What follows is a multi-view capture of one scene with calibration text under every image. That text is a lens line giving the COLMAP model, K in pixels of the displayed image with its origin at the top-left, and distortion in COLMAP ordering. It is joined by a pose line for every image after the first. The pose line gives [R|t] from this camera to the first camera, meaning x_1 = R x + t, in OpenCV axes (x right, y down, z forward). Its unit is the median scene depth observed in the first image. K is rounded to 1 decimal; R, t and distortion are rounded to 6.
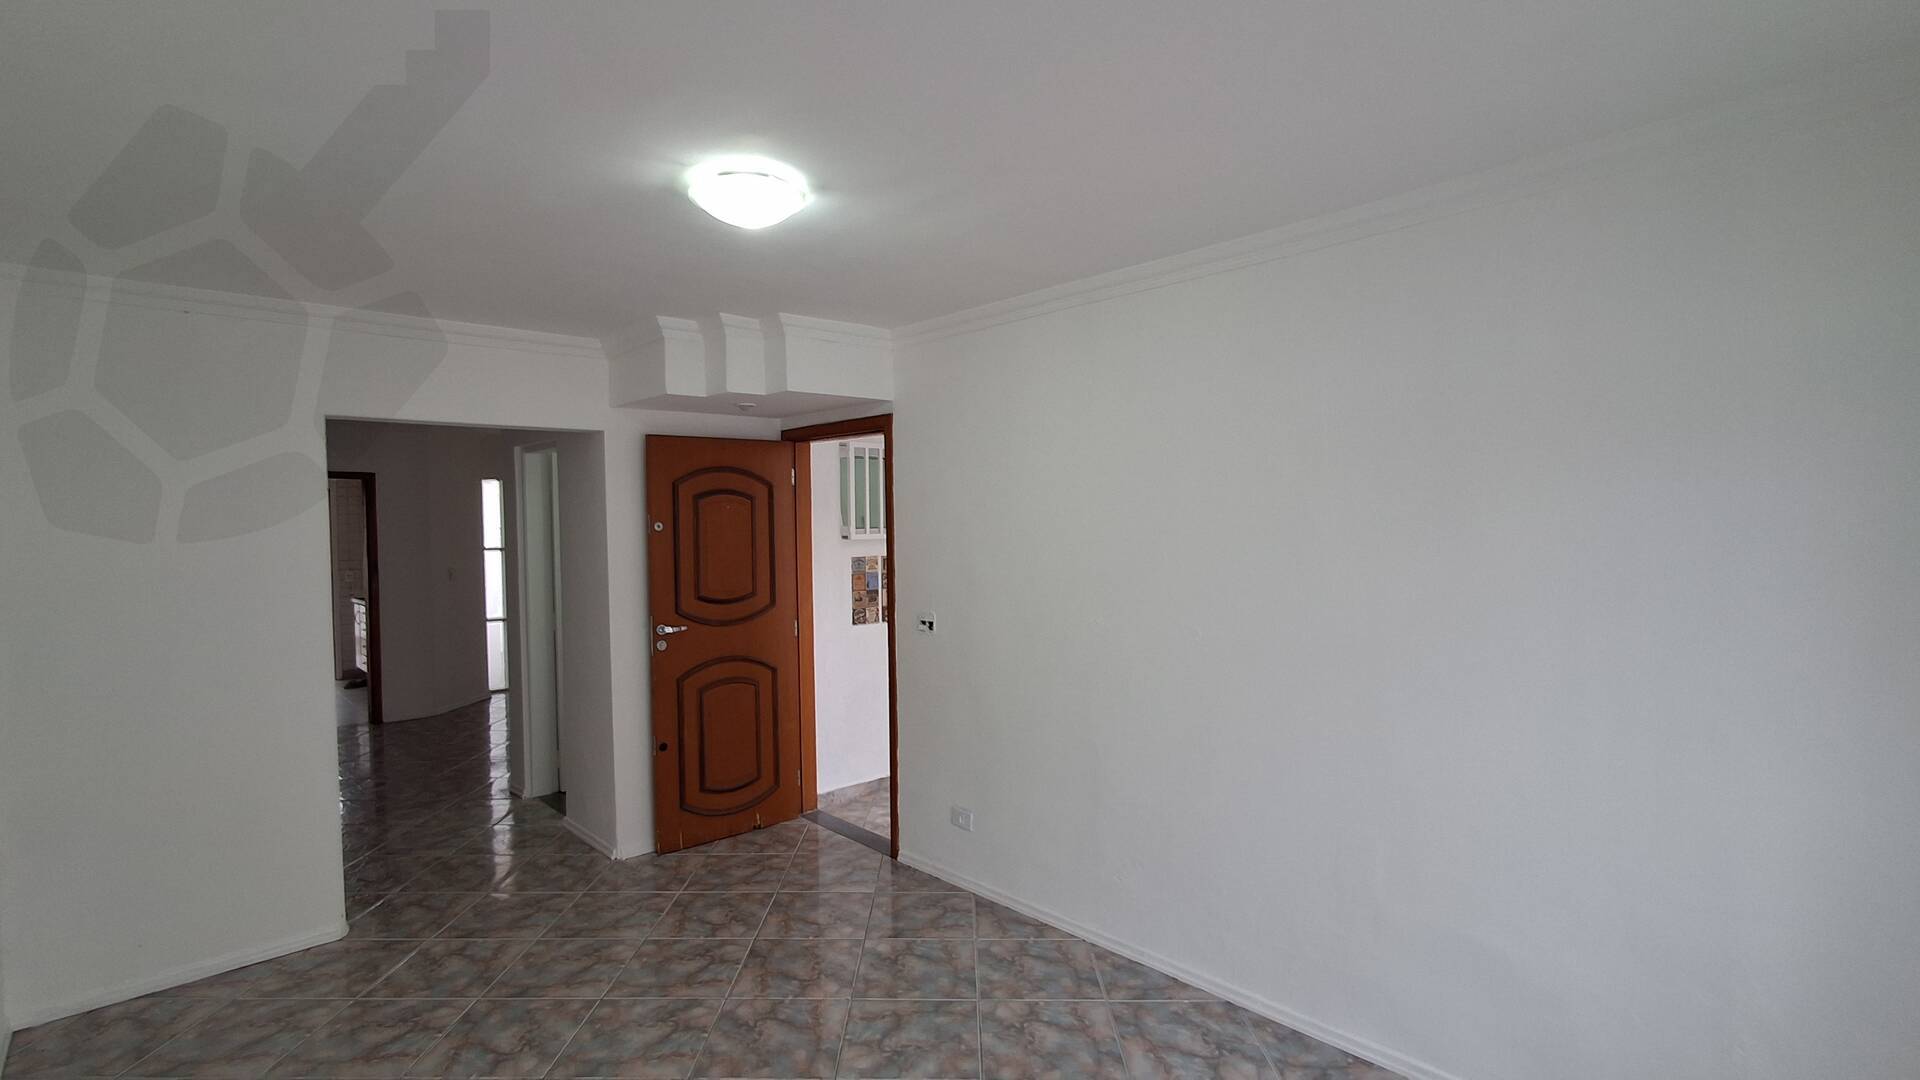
lens RADIAL K [[890.2, 0, 944.4], [0, 890.2, 535.9], [0, 0, 1]] dist [0.000375, 0.000702]
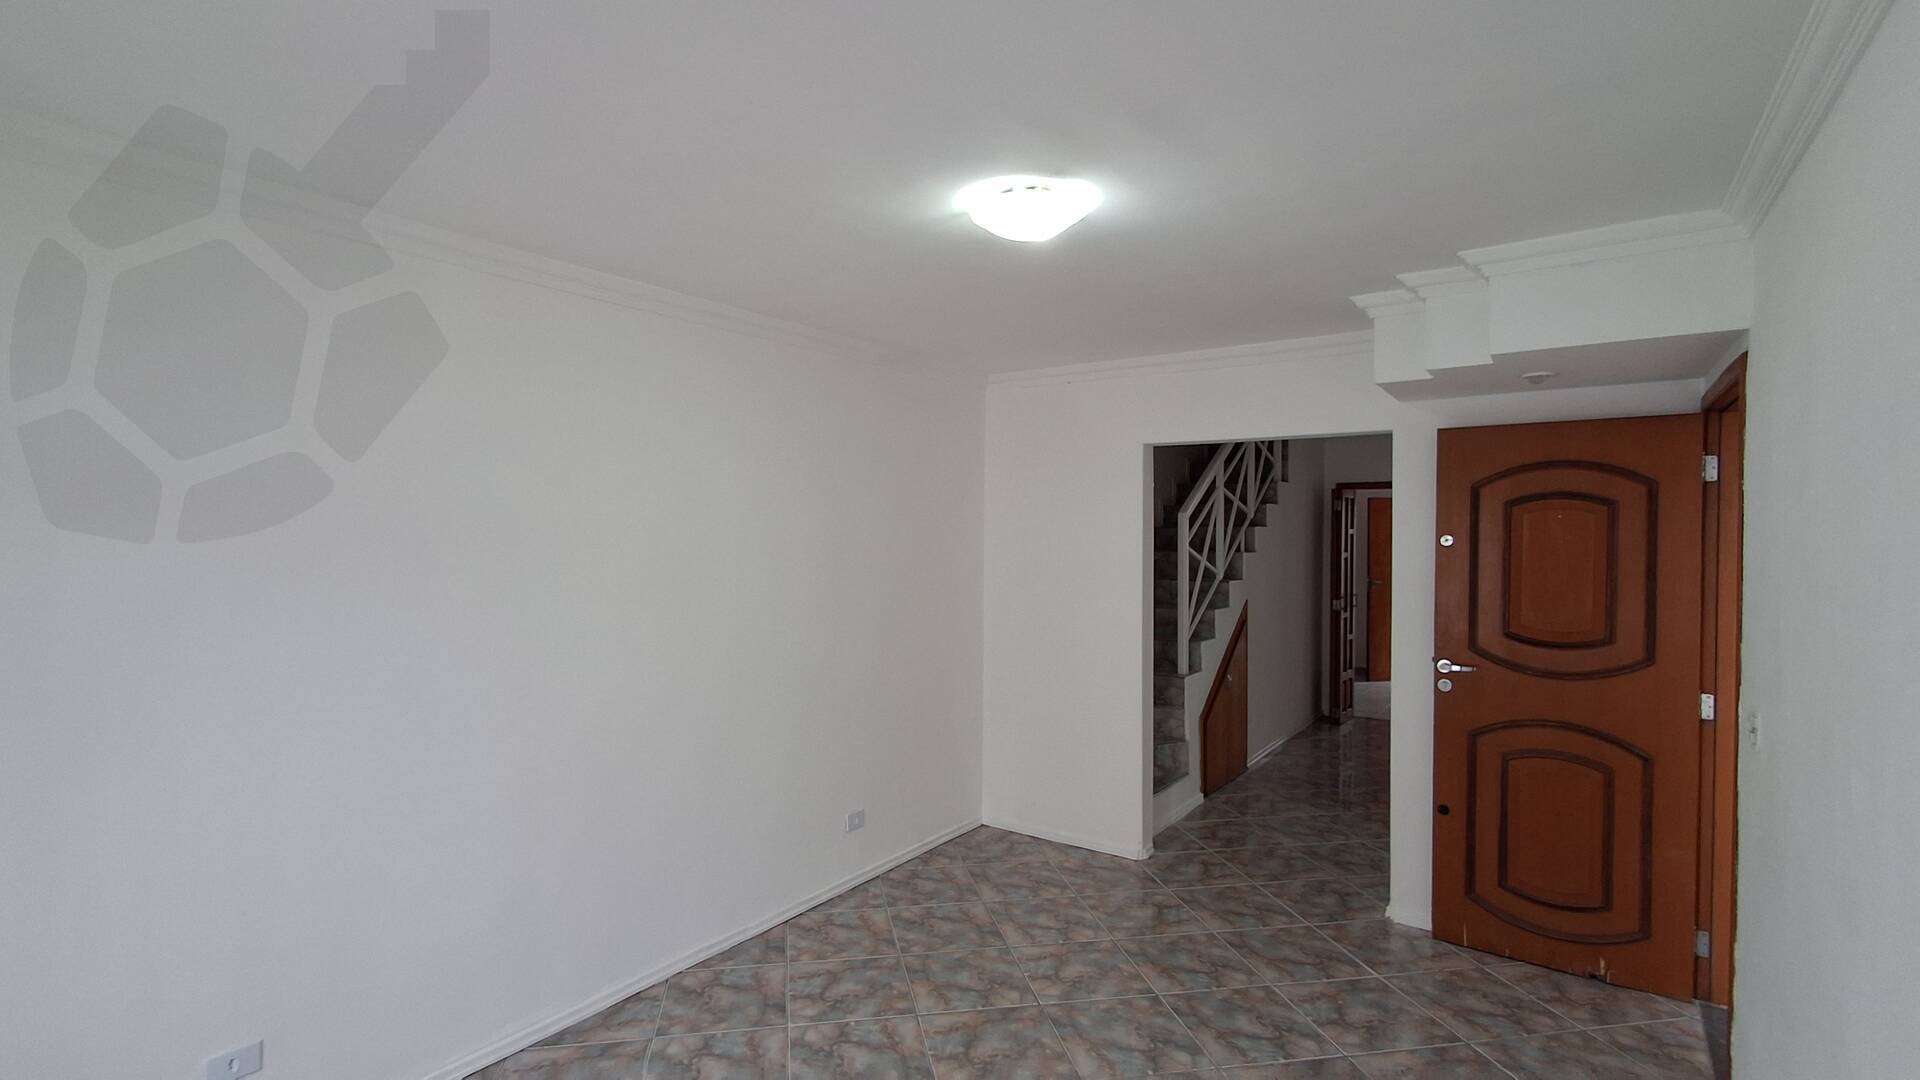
lens RADIAL K [[916.8, 0, 960.0], [0, 916.8, 540.0], [0, 0, 1]] dist [-0.000411, 0.000023]
pose [[0.171097, 0.024822, -0.984942, 0.430840], [-0.026087, 0.999446, 0.020656, -0.016616], [0.984909, 0.022160, 0.171649, 0.410223]]
